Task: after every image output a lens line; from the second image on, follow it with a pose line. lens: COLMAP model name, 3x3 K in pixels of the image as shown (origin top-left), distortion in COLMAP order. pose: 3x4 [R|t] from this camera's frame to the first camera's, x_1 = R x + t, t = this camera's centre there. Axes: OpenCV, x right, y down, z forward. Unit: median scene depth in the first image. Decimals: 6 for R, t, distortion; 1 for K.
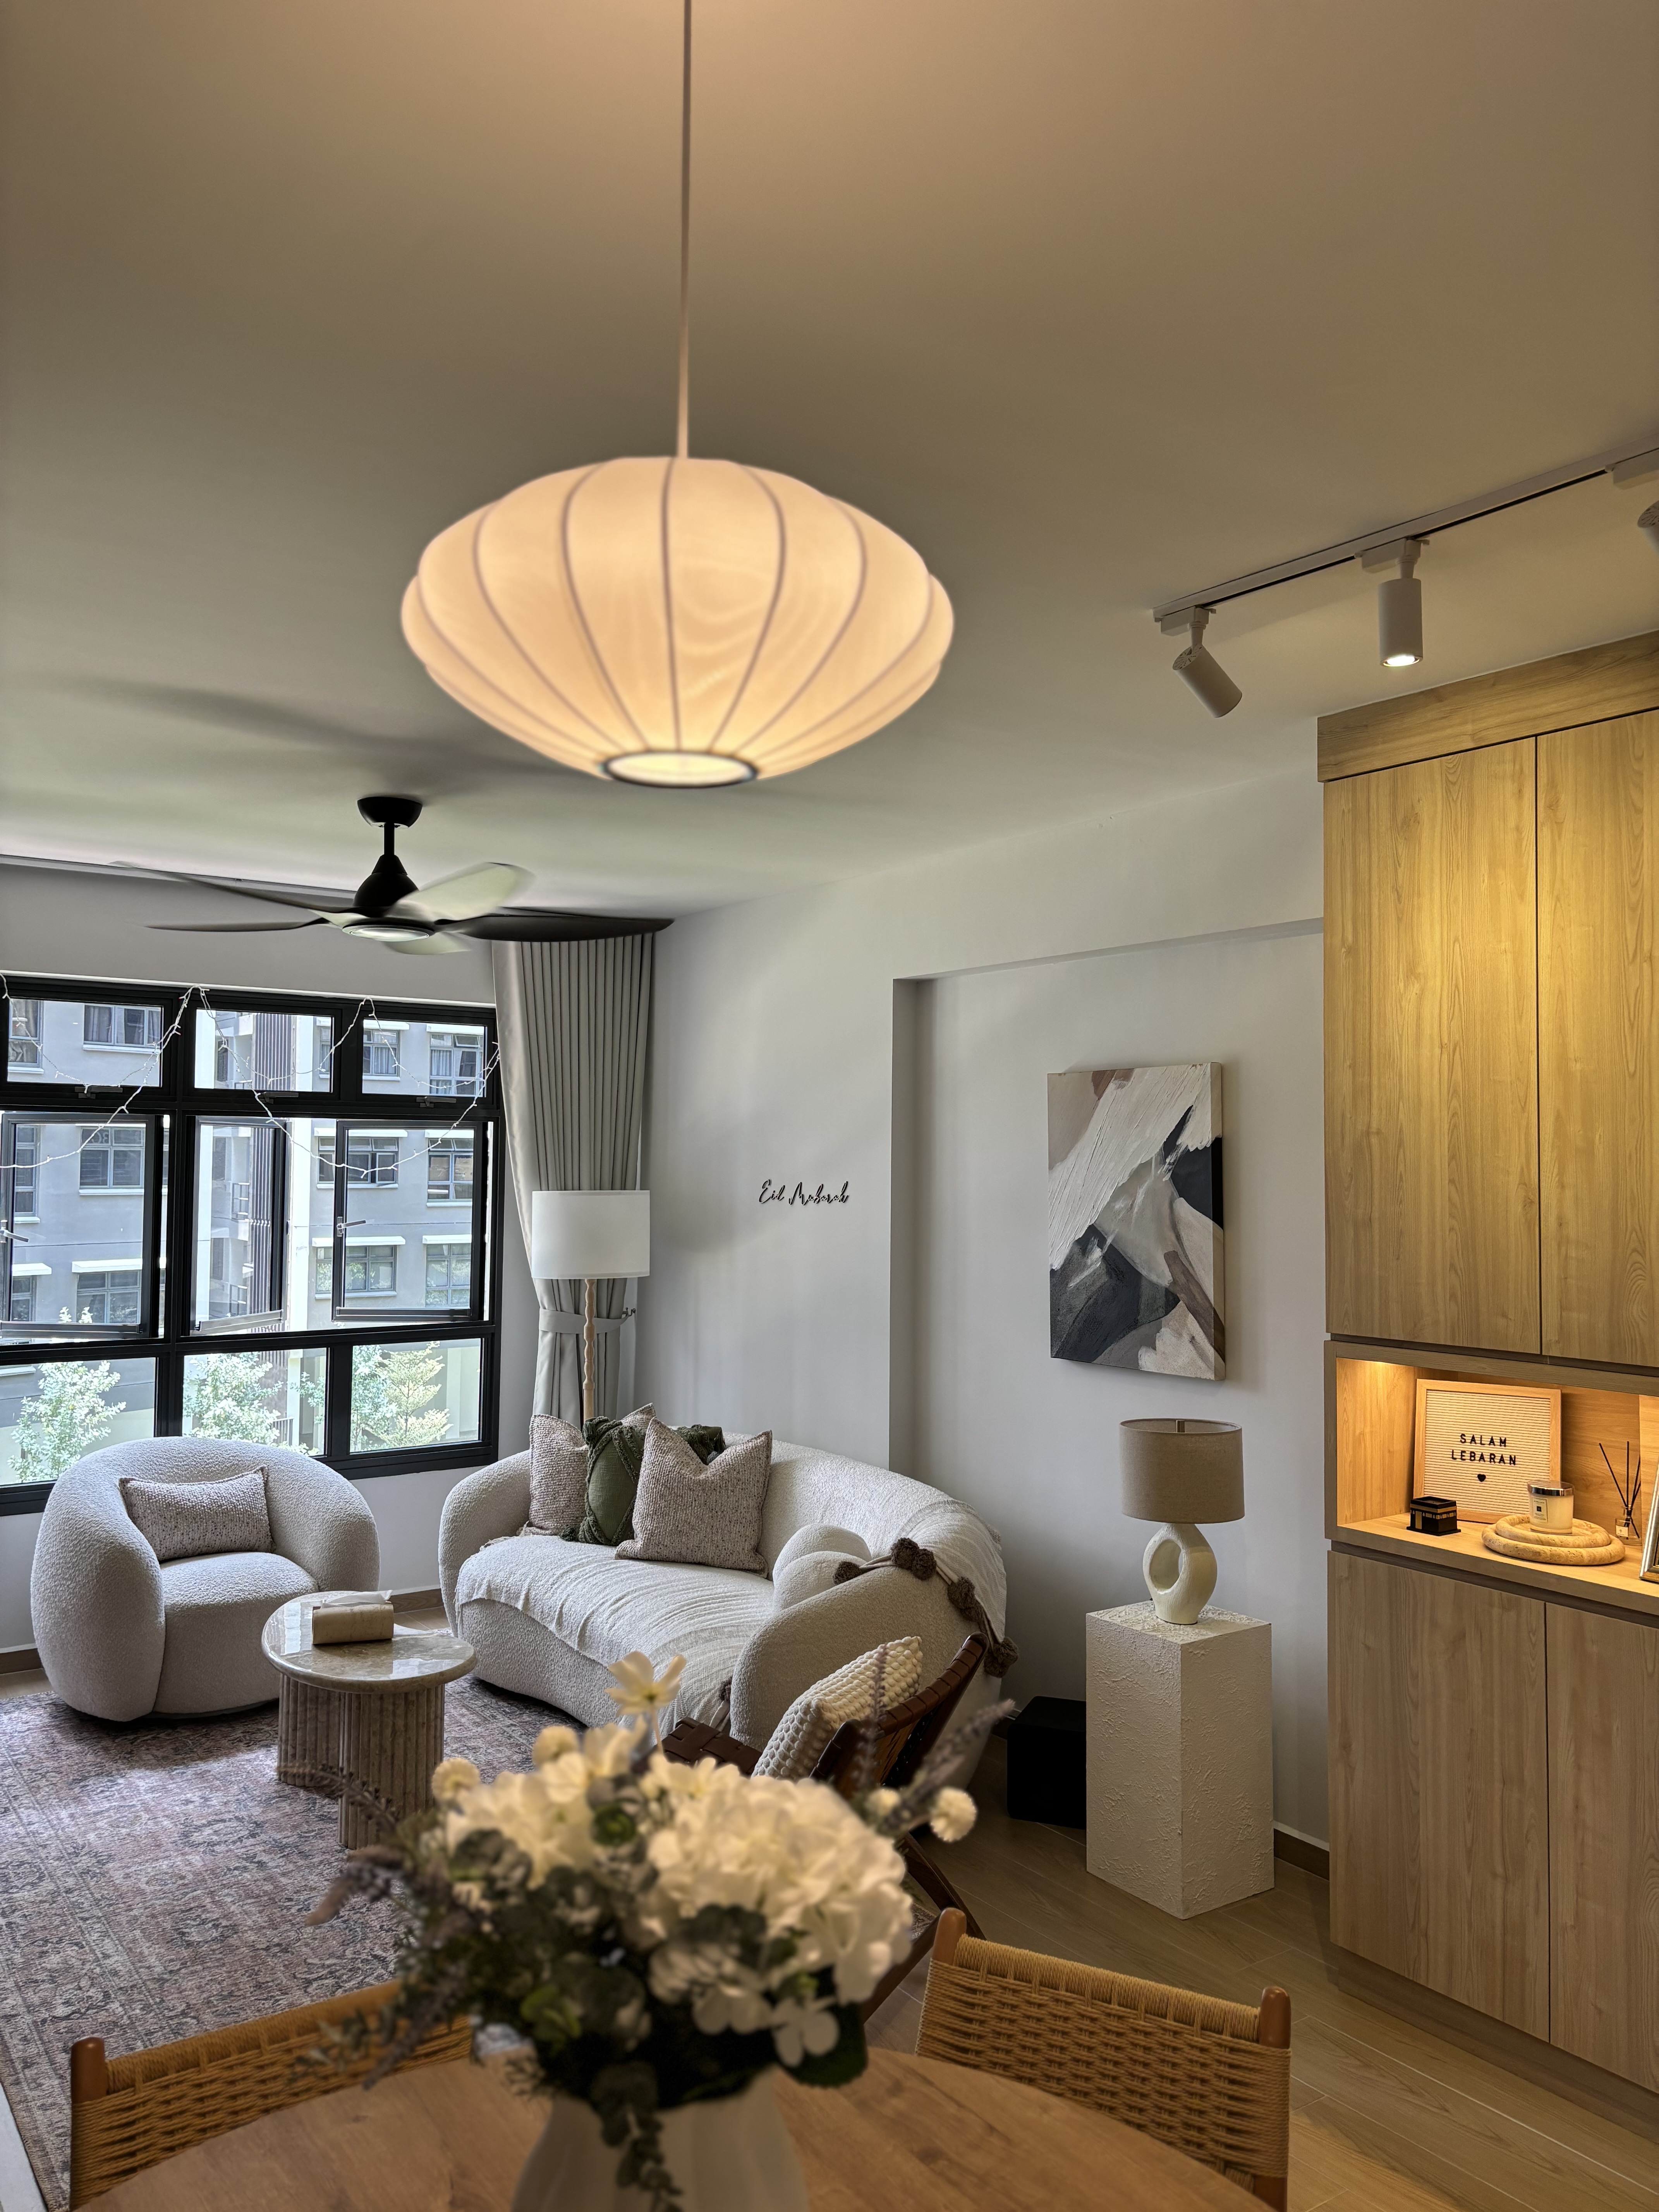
lens RADIAL K [[1675.4, 0, 831.8], [0, 1675.4, 1095.3], [0, 0, 1]] dist [0.036181, -0.007169]
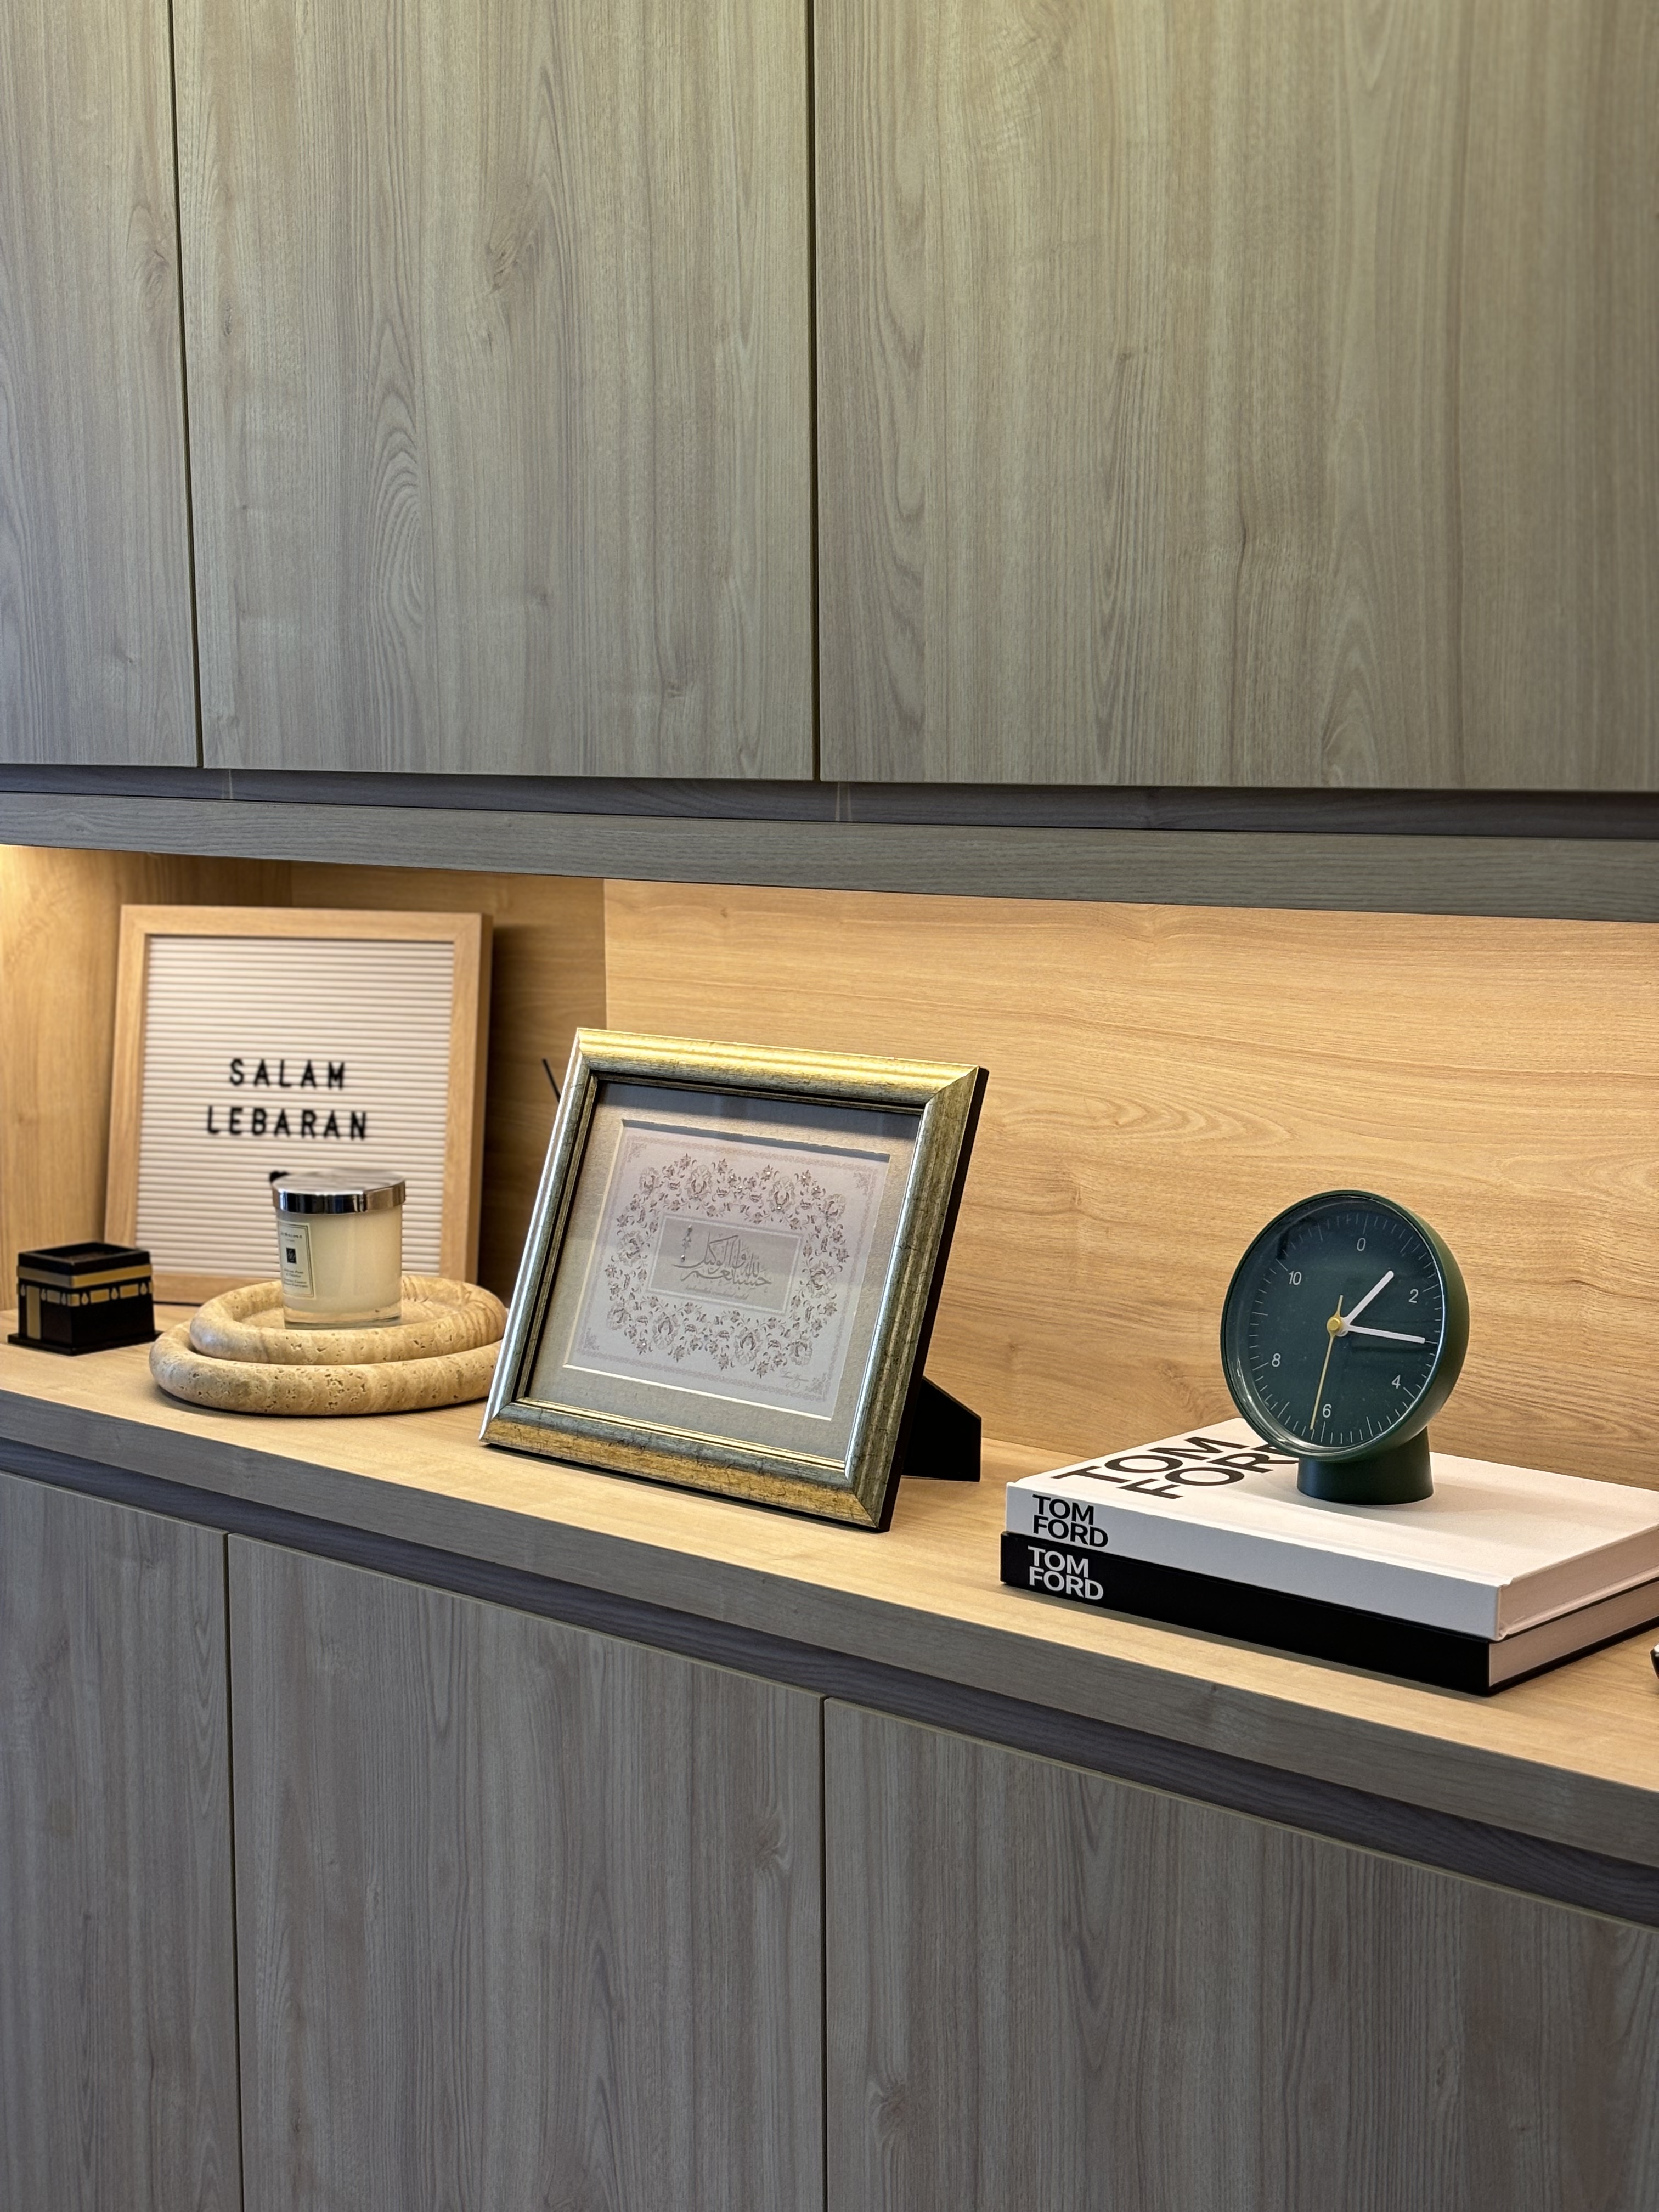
lens RADIAL K [[3314.7, 0, 828.9], [0, 3314.7, 1131.4], [0, 0, 1]] dist [0.224159, -0.931303]
pose [[0.980859, -0.041784, 0.190182, 0.372495], [0.008273, 0.984765, 0.173694, 0.102367], [-0.194543, -0.168796, 0.966261, 0.335206]]
